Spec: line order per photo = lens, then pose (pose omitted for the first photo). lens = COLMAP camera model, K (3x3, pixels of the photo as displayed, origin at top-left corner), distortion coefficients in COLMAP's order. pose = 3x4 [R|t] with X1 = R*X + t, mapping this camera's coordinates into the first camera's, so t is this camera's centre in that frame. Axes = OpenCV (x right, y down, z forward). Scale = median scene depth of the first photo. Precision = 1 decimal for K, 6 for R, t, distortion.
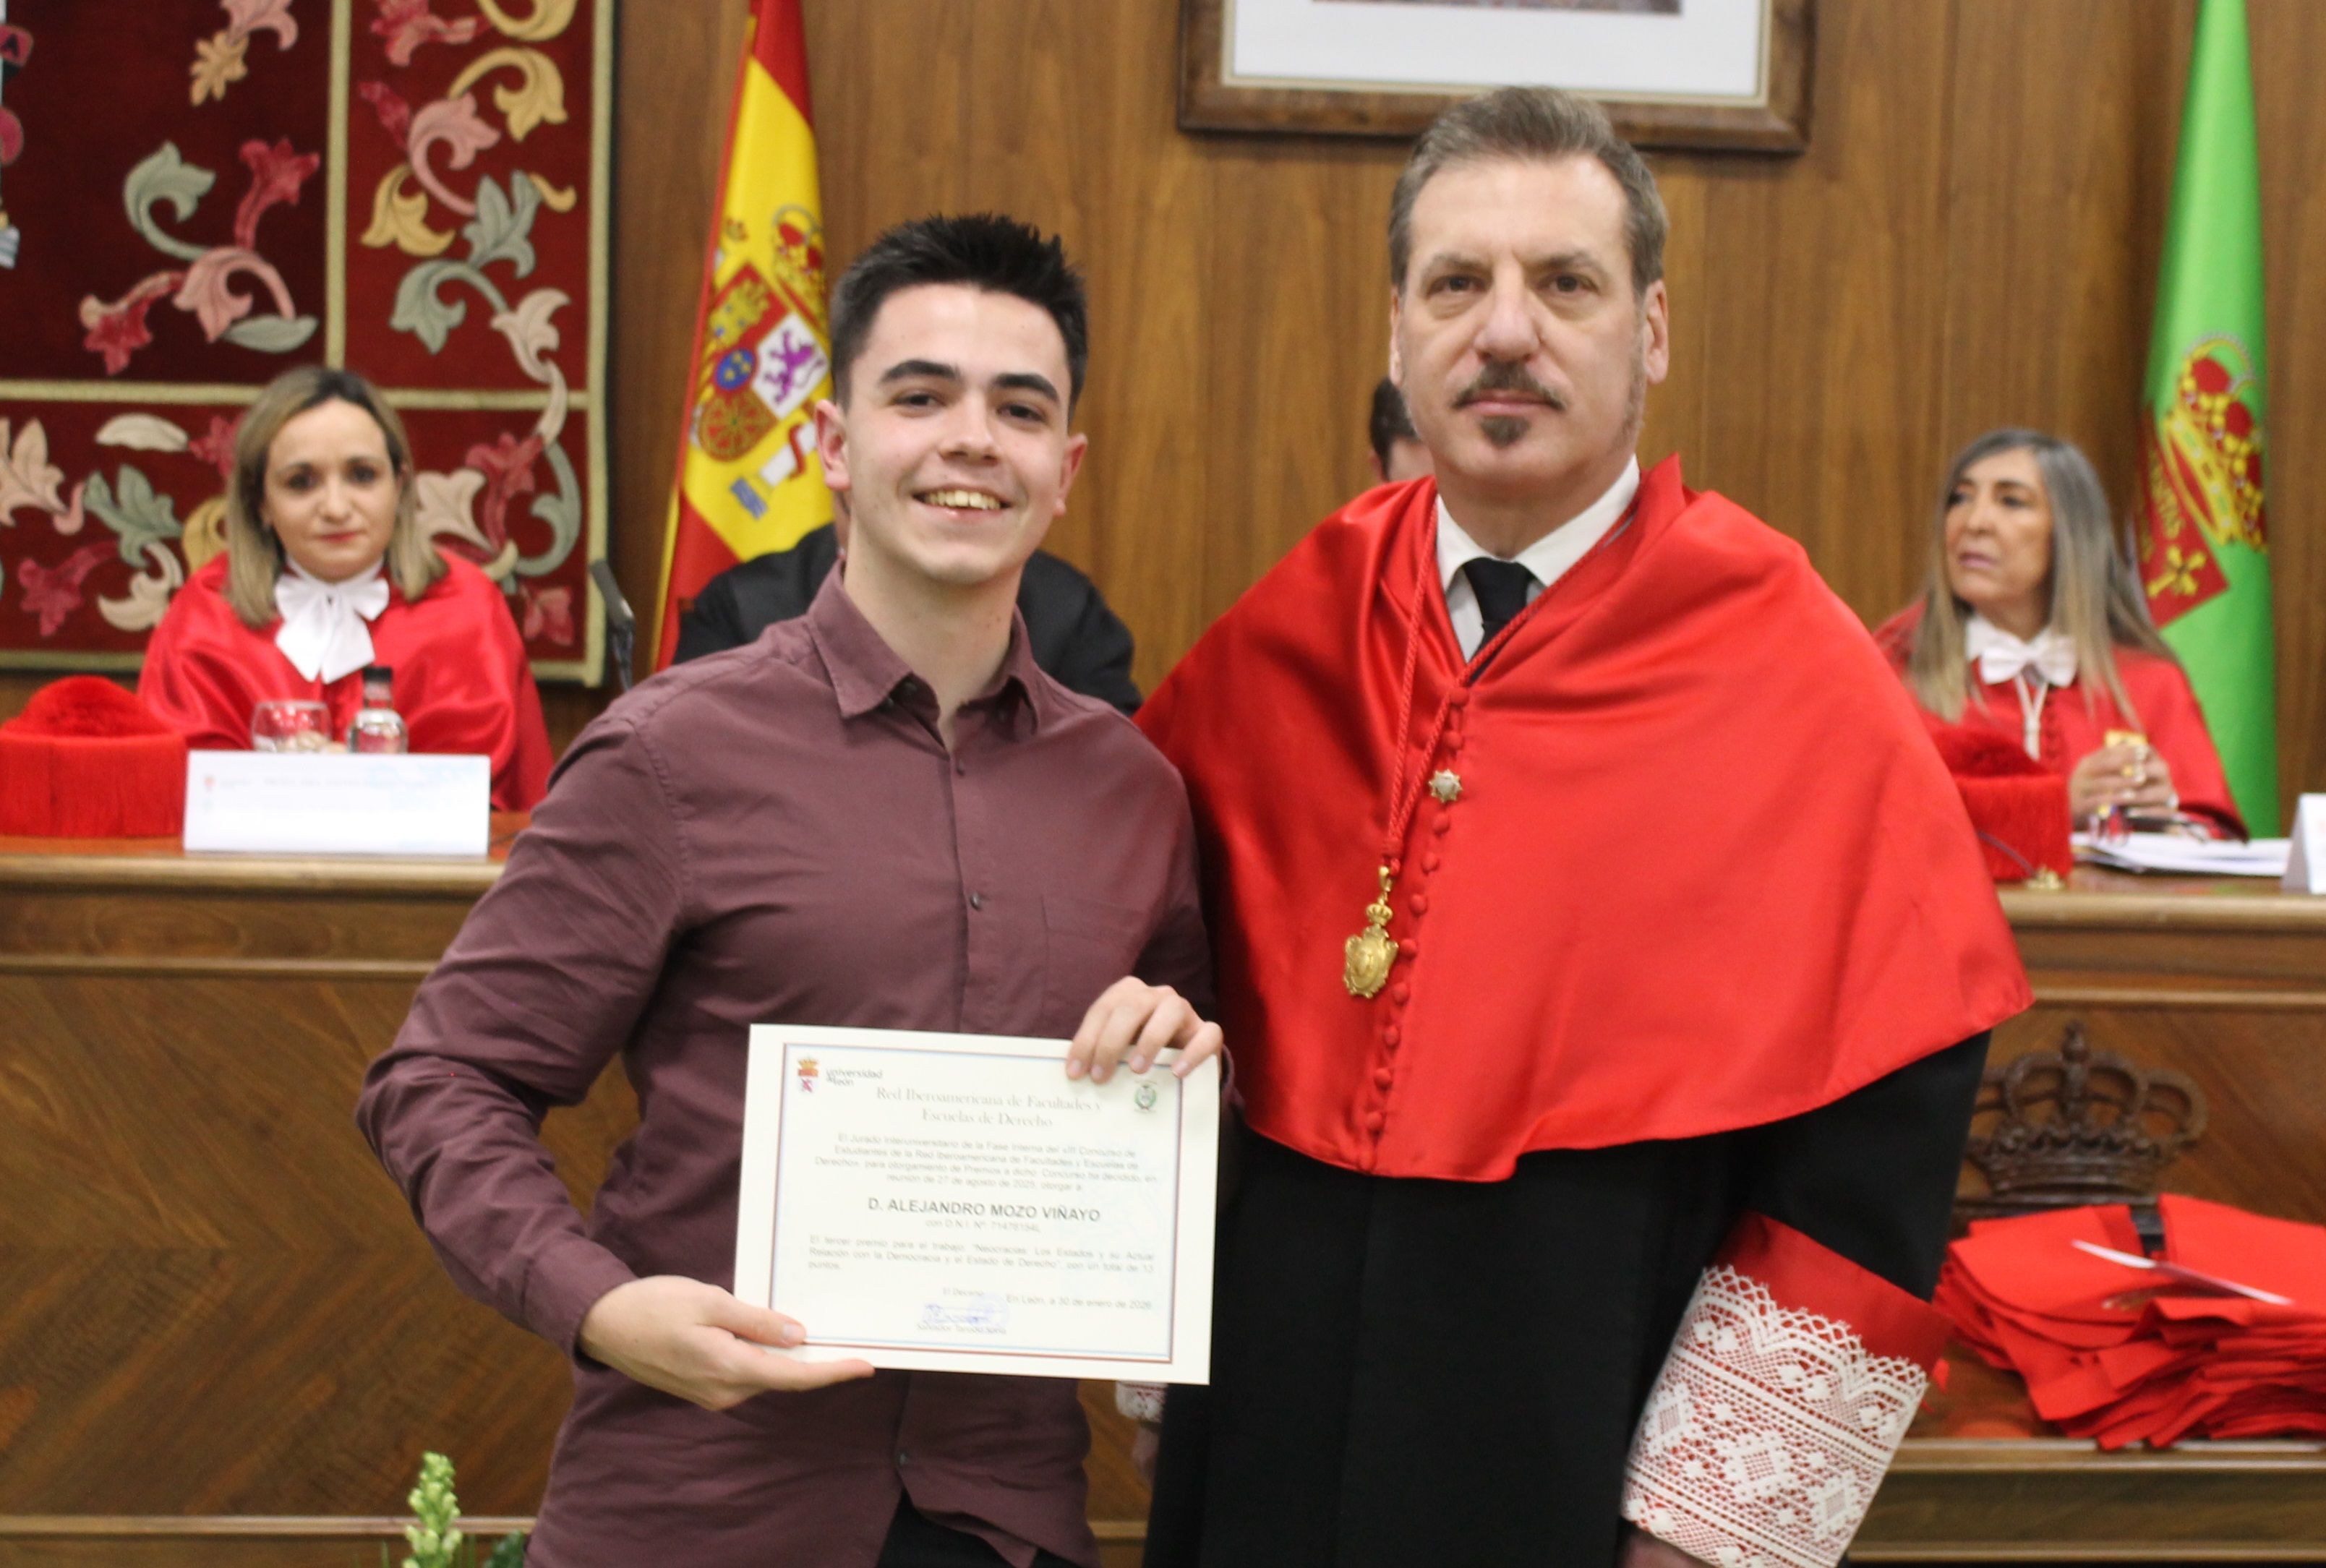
lens RADIAL K [[4519.5, 0, 1155.4], [0, 4519.5, 756.5], [0, 0, 1]] dist [-0.055393, 0.236767]
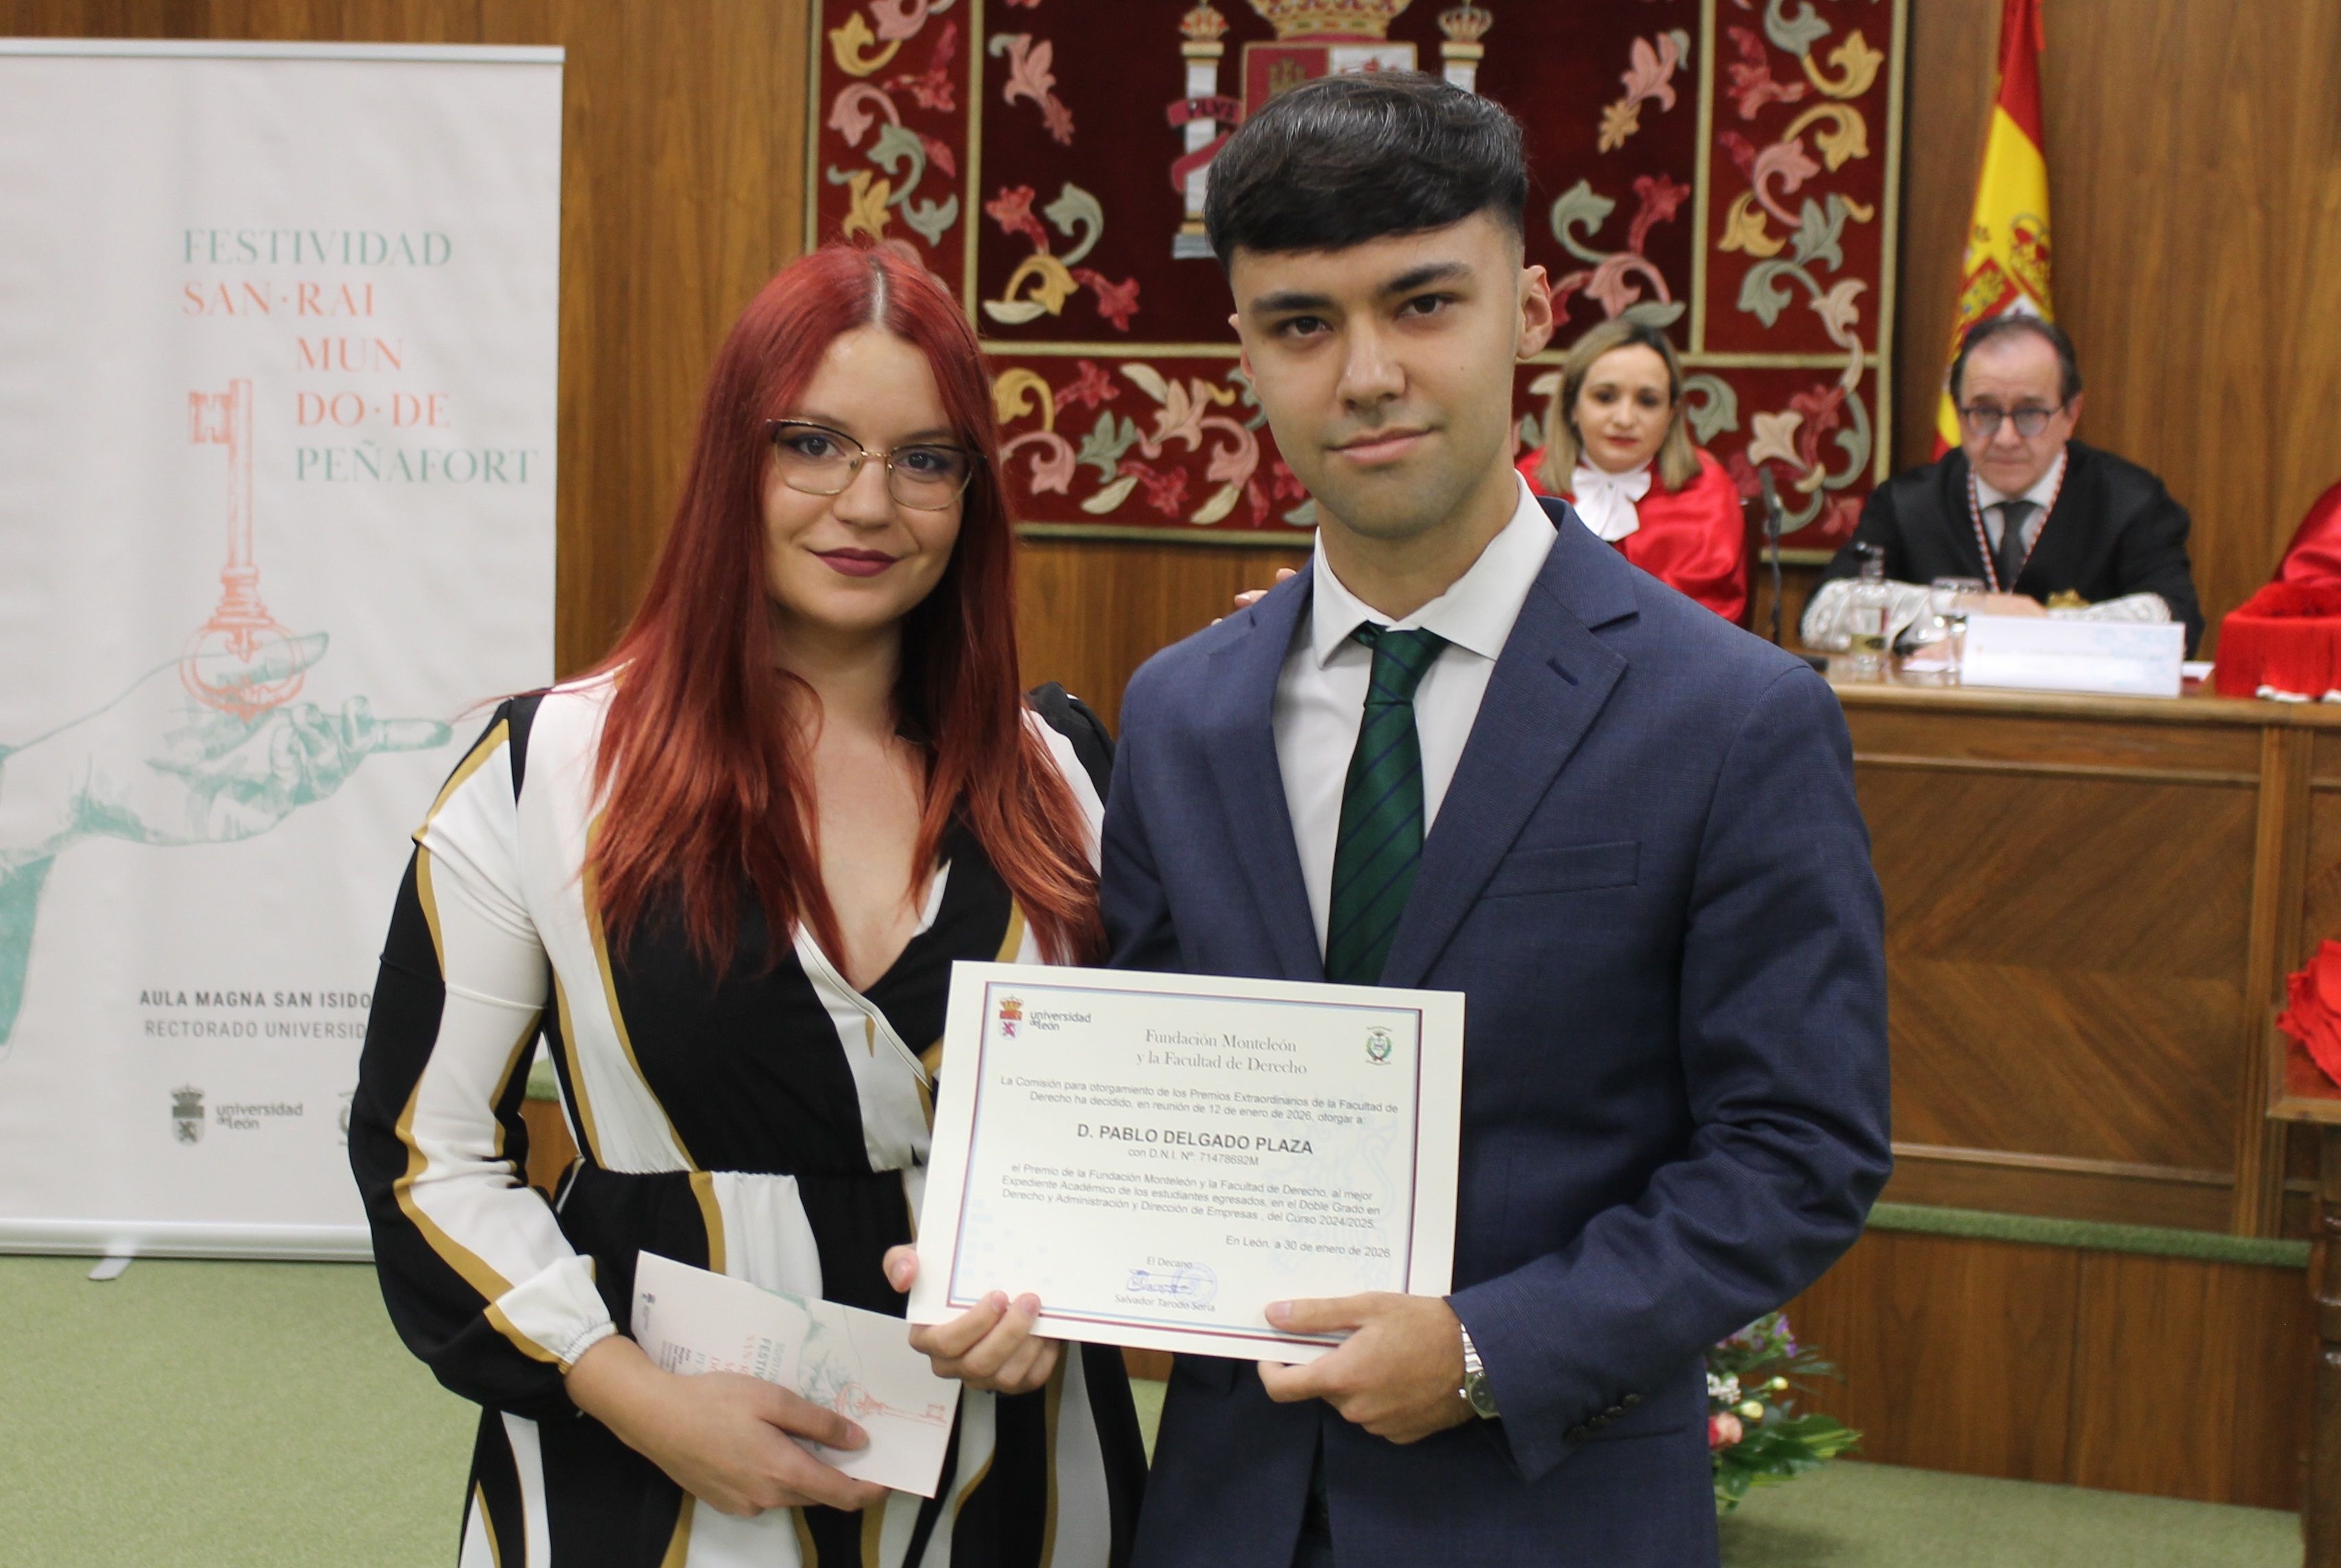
lens RADIAL K [[3530.9, 0, 1000.0], [0, 3530.9, 811.0], [0, 0, 1]] dist [-0.097850, 0.172006]
pose [[0.900024, 0.043169, -0.433698, 0.102311], [-0.023685, 0.998457, 0.050232, 0.010475], [0.435197, -0.034938, 0.899657, -0.077872]]
